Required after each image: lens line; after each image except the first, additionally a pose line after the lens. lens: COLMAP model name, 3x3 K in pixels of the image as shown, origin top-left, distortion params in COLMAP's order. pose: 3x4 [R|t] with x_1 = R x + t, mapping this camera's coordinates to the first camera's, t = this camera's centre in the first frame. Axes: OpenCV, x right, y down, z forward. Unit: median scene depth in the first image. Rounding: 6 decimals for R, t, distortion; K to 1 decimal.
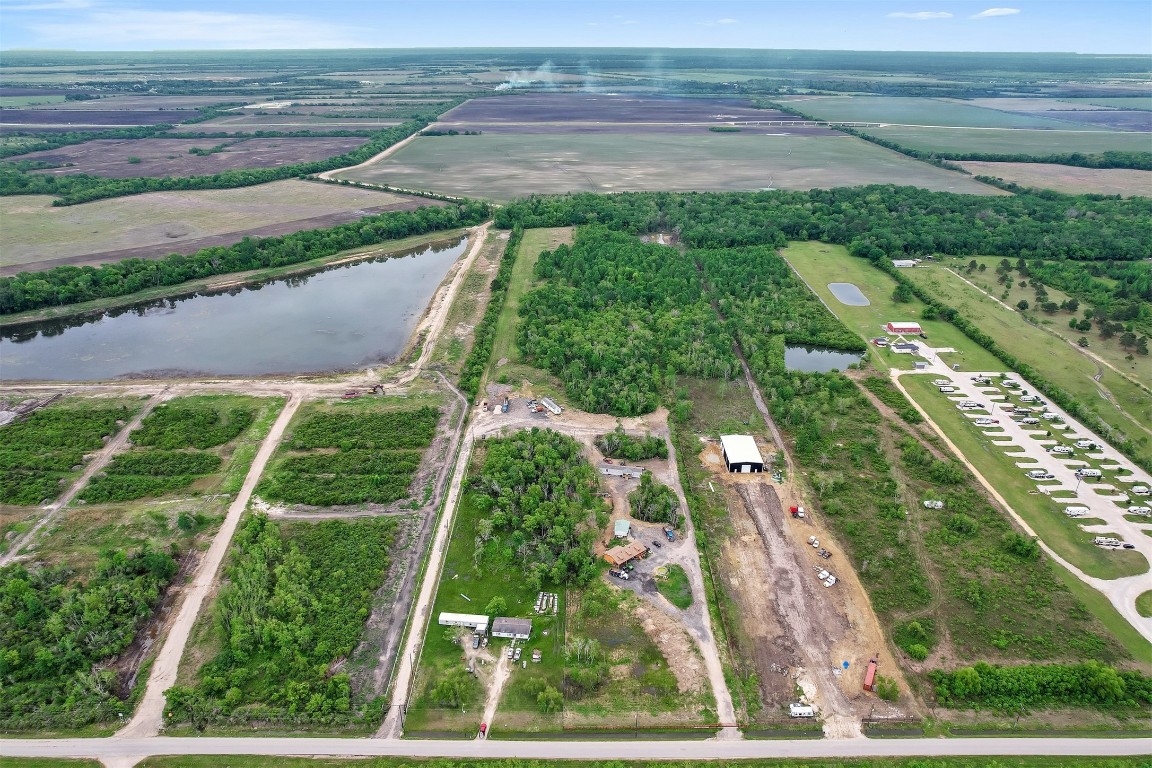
lens RADIAL K [[738.1, 0, 576.0], [0, 738.1, 384.0], [0, 0, 1]] dist [-0.071774, 0.065093]
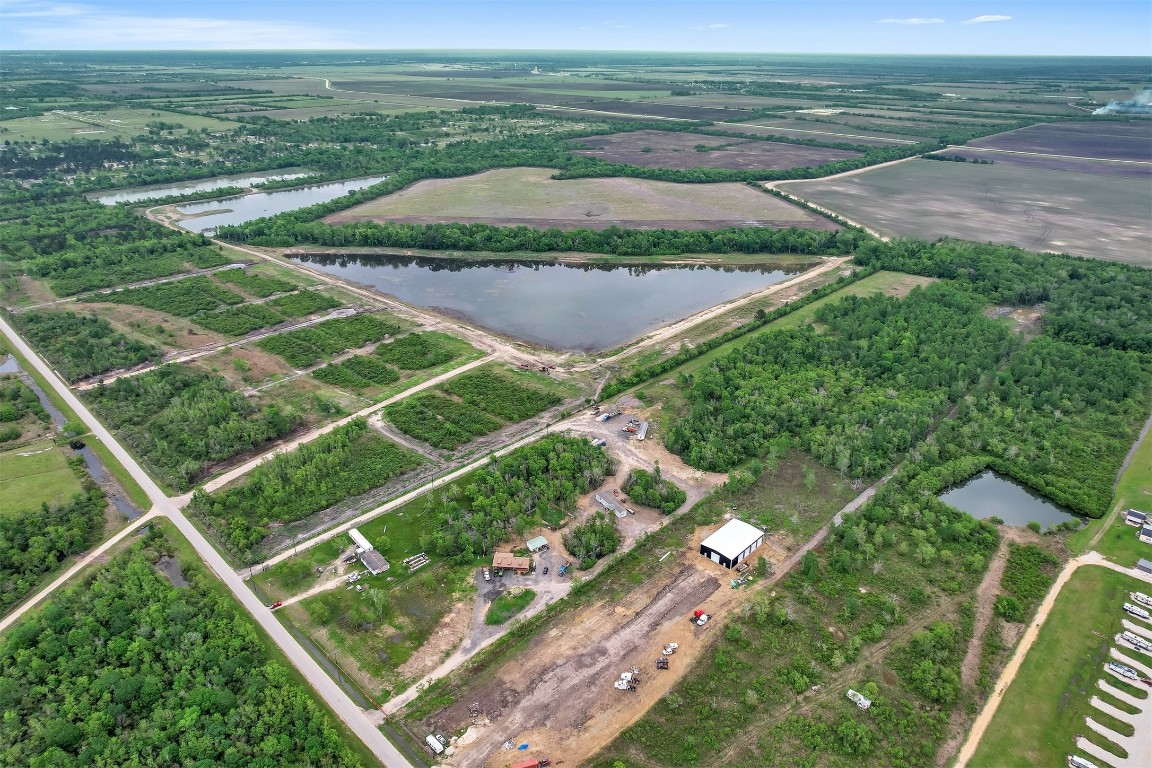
lens RADIAL K [[738.1, 0, 576.0], [0, 738.1, 384.0], [0, 0, 1]] dist [-0.071774, 0.065093]
pose [[0.719187, 0.296364, -0.628441, 0.472401], [-0.299692, 0.948323, 0.104249, -0.099940], [0.626861, 0.113364, 0.770840, 0.135057]]
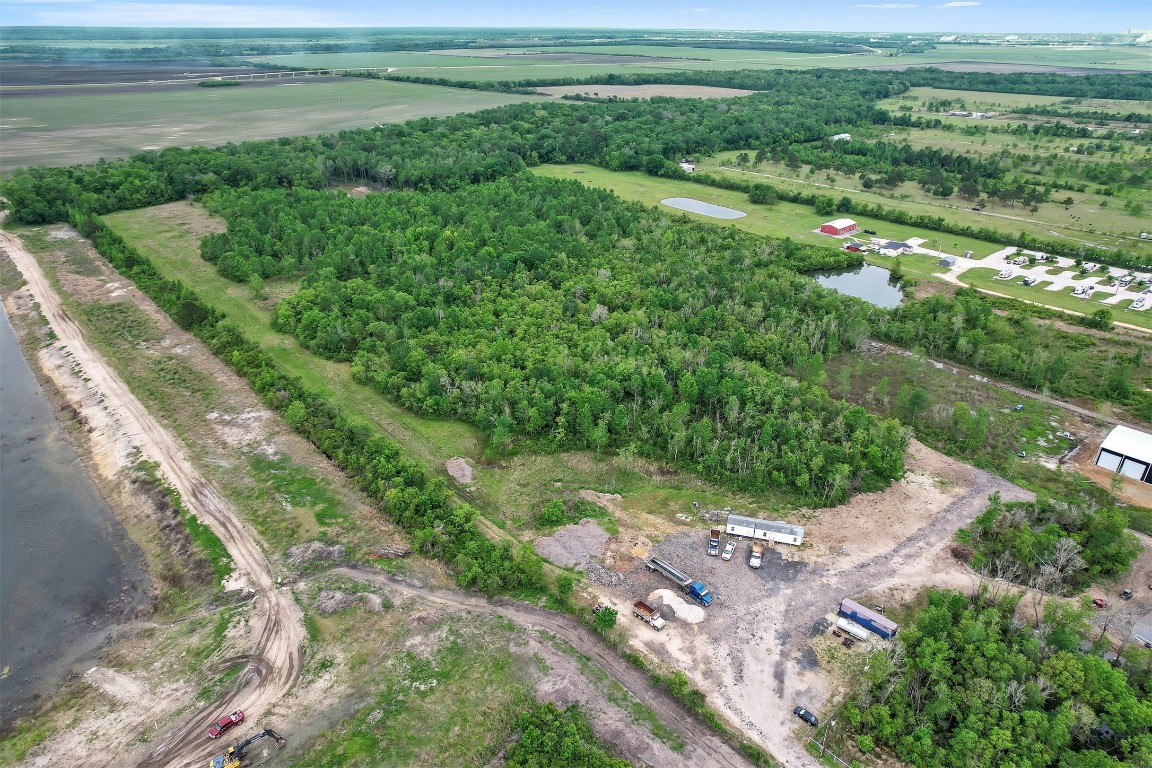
lens RADIAL K [[738.1, 0, 576.0], [0, 738.1, 384.0], [0, 0, 1]] dist [-0.071774, 0.065093]
pose [[0.736900, -0.298686, 0.606436, -0.287423], [0.284949, 0.950745, 0.122016, -0.107142], [-0.613010, 0.082890, 0.785715, 0.680209]]
